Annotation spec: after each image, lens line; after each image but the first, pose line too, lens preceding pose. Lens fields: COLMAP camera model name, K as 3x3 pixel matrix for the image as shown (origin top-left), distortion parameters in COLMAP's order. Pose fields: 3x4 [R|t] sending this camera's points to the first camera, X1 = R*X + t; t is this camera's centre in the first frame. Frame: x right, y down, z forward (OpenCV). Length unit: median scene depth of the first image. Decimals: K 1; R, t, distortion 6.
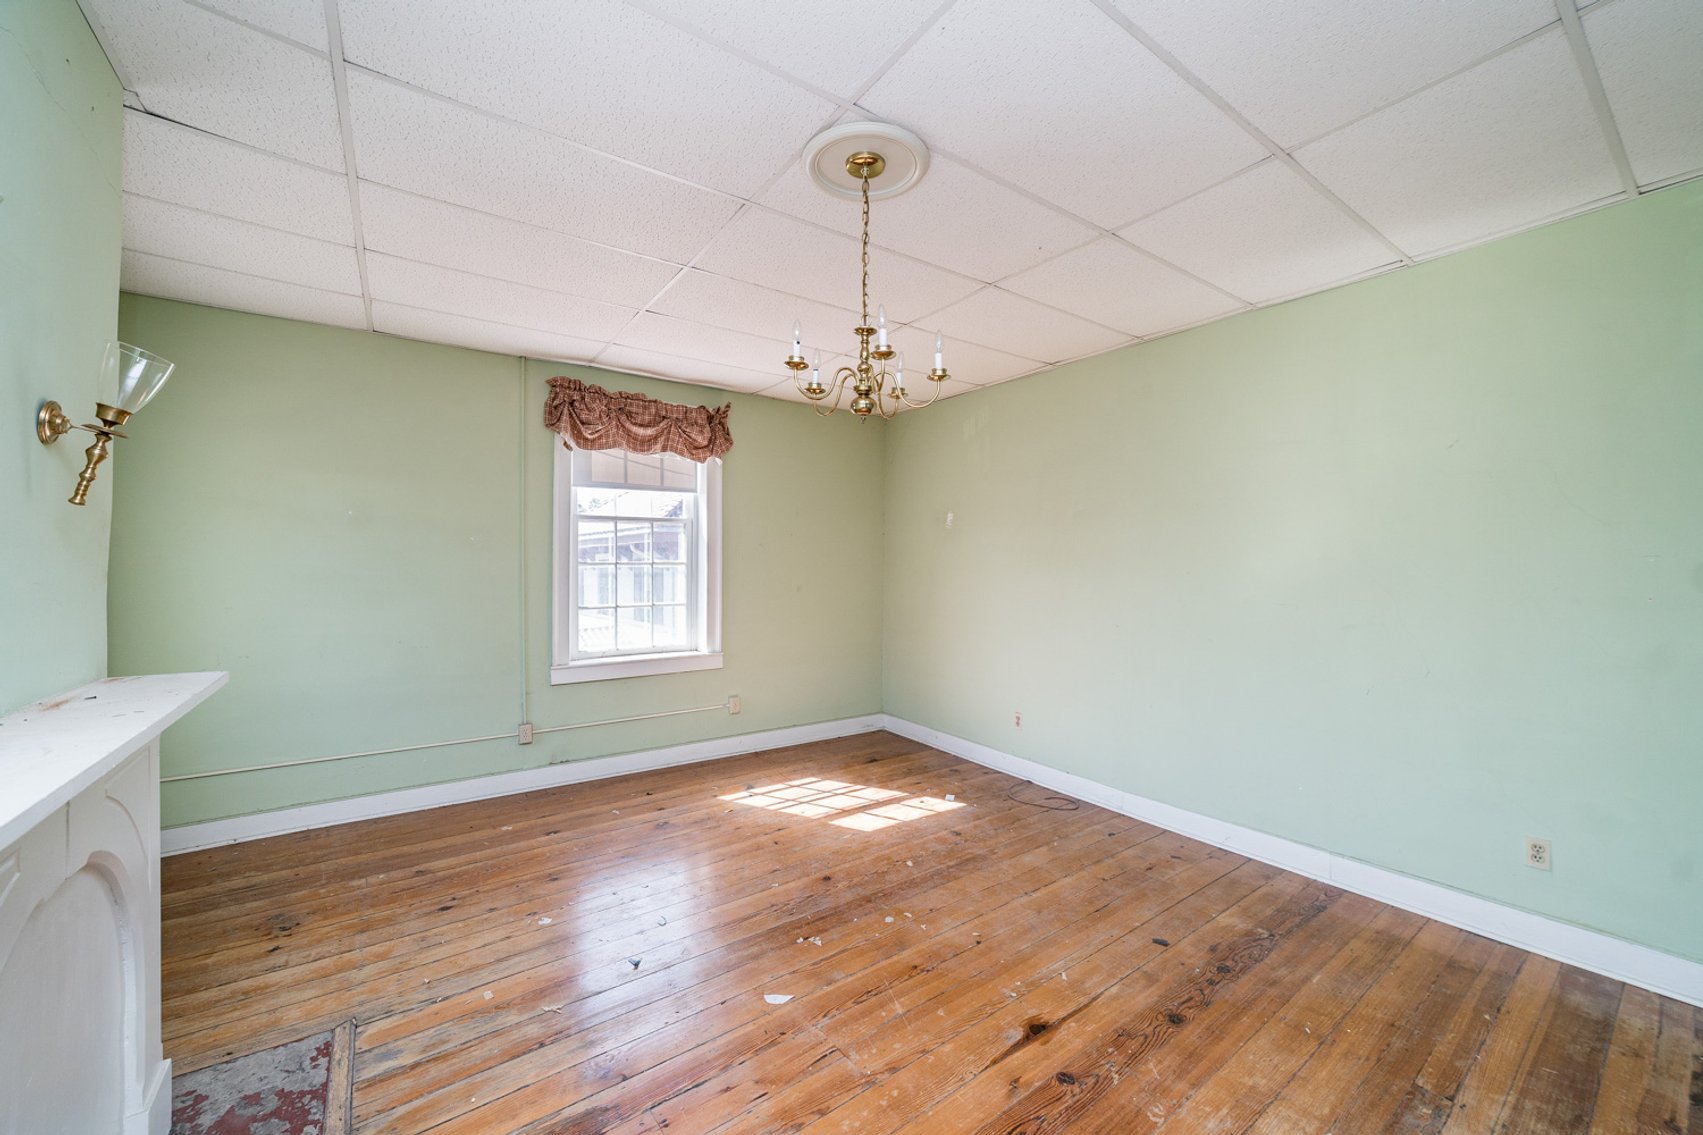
lens RADIAL K [[652.8, 0, 852.5], [0, 652.8, 567.3], [0, 0, 1]] dist [-0.000272, -0.000011]
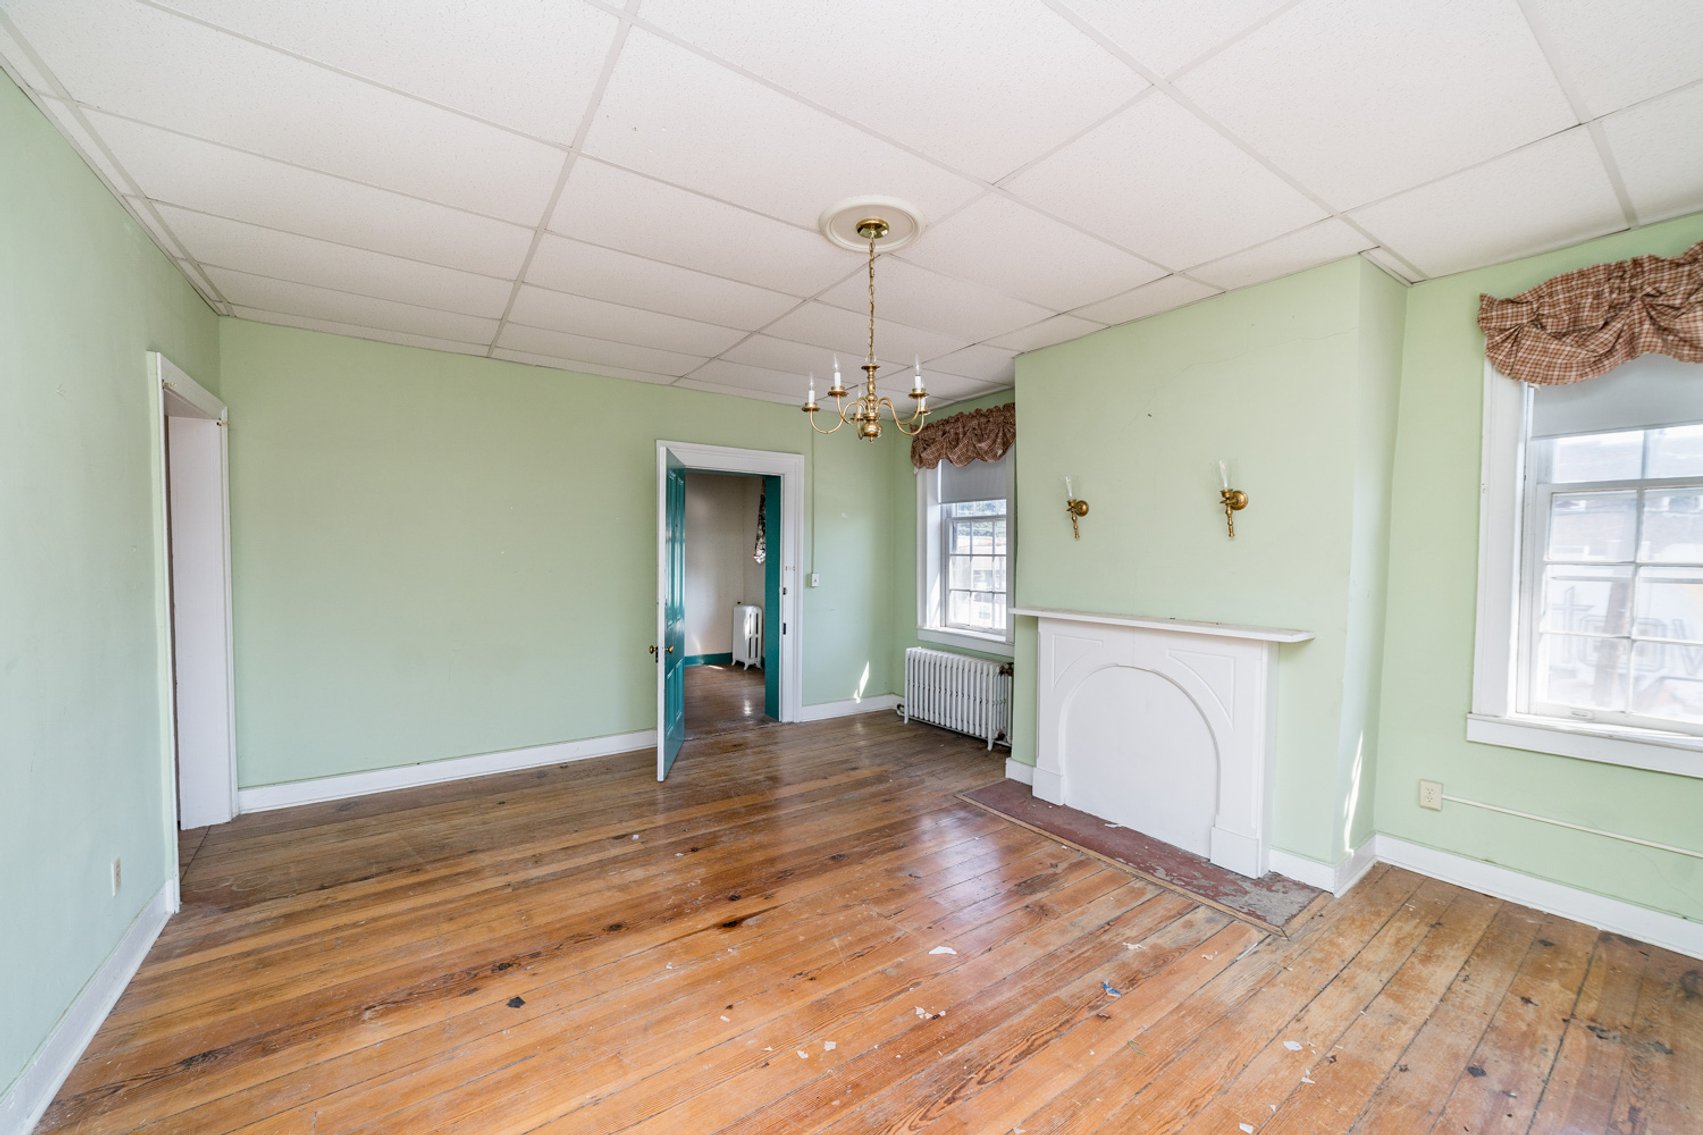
lens RADIAL K [[652.8, 0, 855.1], [0, 652.8, 571.2], [0, 0, 1]] dist [-0.000272, -0.000011]
pose [[-0.999909, -0.009774, 0.009305, 0.033286], [-0.009559, 0.999691, 0.022944, -0.012755], [-0.009527, 0.022853, -0.999693, 2.168364]]
